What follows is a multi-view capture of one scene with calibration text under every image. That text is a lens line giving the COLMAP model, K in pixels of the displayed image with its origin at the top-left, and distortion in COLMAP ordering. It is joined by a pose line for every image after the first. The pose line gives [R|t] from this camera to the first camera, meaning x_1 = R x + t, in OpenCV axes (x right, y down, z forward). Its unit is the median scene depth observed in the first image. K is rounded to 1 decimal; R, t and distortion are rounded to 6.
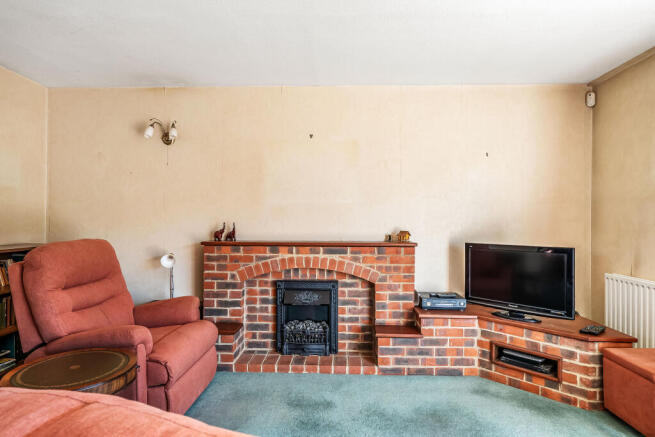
lens RADIAL K [[391.8, 0, 328.4], [0, 391.8, 216.0], [0, 0, 1]] dist [0.003699, 0.000789]
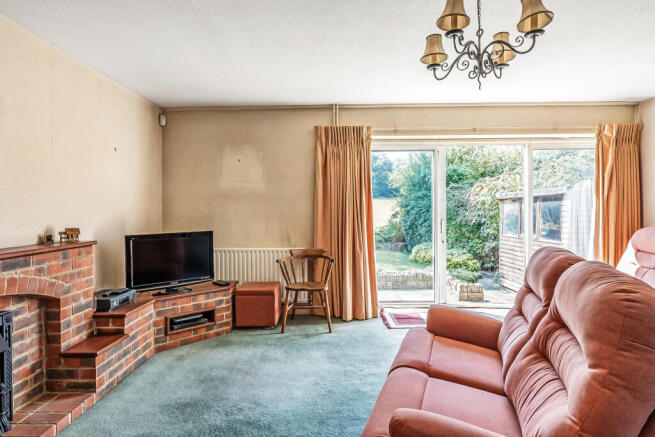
lens RADIAL K [[371.9, 0, 326.6], [0, 371.9, 215.5], [0, 0, 1]] dist [0.008117, -0.001383]
pose [[-0.022974, -0.024143, 0.999445, -0.663465], [0.007955, 0.999672, 0.024331, -0.004017], [-0.999704, 0.008510, -0.022774, 0.528207]]
